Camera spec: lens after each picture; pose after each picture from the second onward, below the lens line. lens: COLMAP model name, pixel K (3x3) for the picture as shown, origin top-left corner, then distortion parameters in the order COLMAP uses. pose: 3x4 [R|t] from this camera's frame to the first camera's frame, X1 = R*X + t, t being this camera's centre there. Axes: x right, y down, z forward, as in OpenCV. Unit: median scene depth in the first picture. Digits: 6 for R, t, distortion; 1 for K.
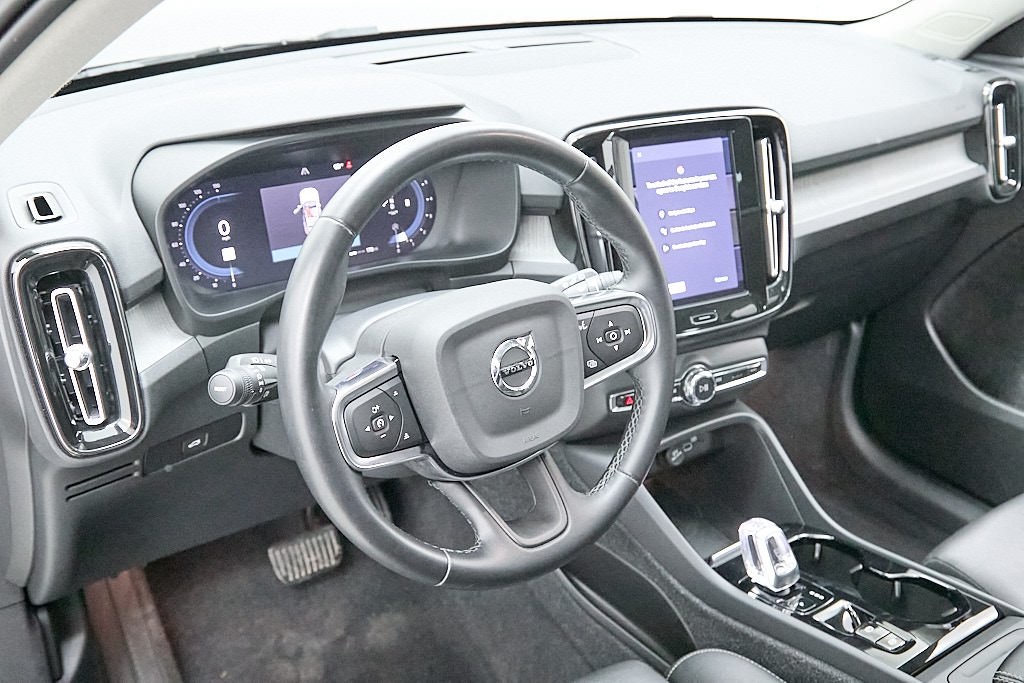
lens RADIAL K [[1093.4, 0, 512.0], [0, 1093.4, 341.5], [0, 0, 1]] dist [-0.000593, 0.140850]
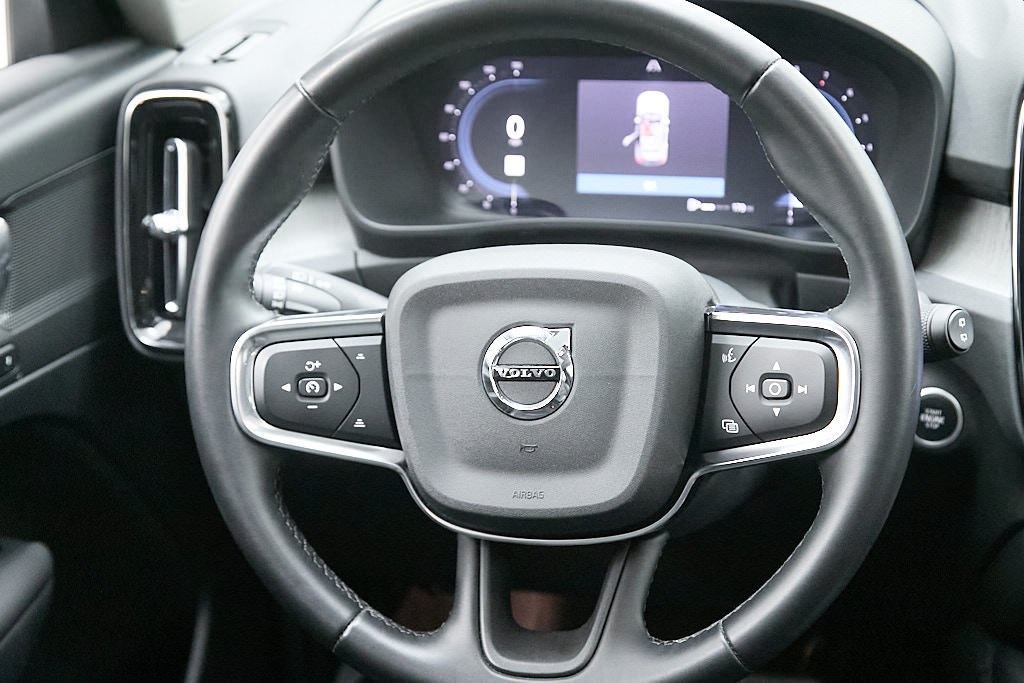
lens RADIAL K [[1790.3, 0, 512.0], [0, 1790.3, 341.5], [0, 0, 1]] dist [0.005188, -0.001428]
pose [[0.624297, 0.225271, -0.748001, 0.541827], [-0.268880, 0.960978, 0.064999, -0.040674], [0.733455, 0.160544, 0.660507, 0.237934]]
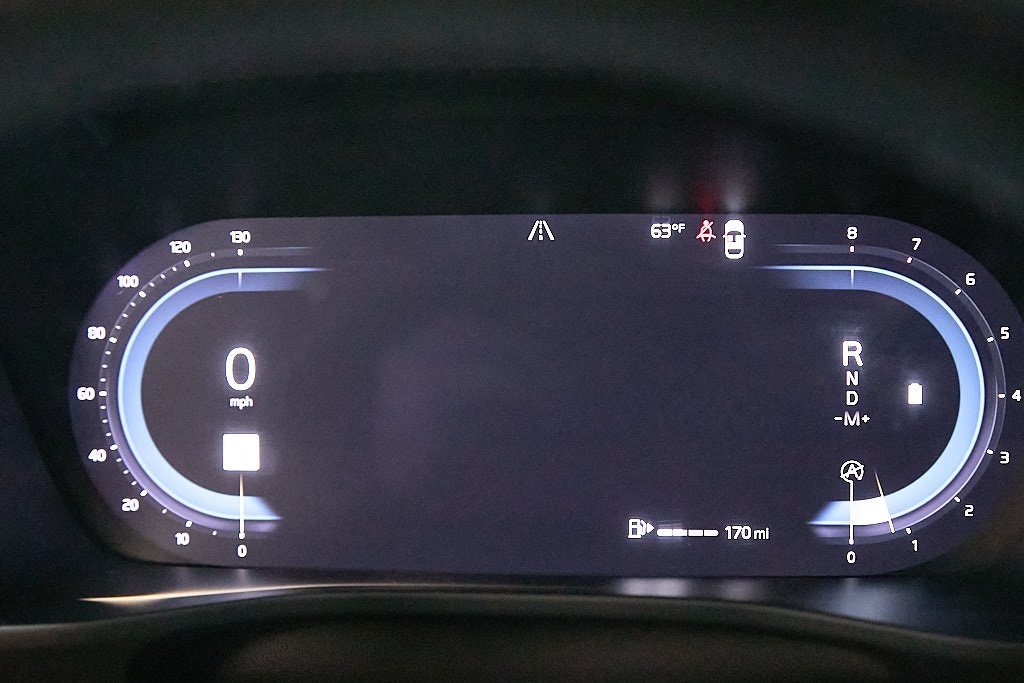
lens RADIAL K [[1790.3, 0, 512.0], [0, 1790.3, 341.5], [0, 0, 1]] dist [0.005188, -0.001428]
pose [[0.739999, 0.130335, -0.659859, 0.123746], [-0.232613, 0.970101, -0.069249, -0.082457], [0.631104, 0.204736, 0.748192, 0.577289]]
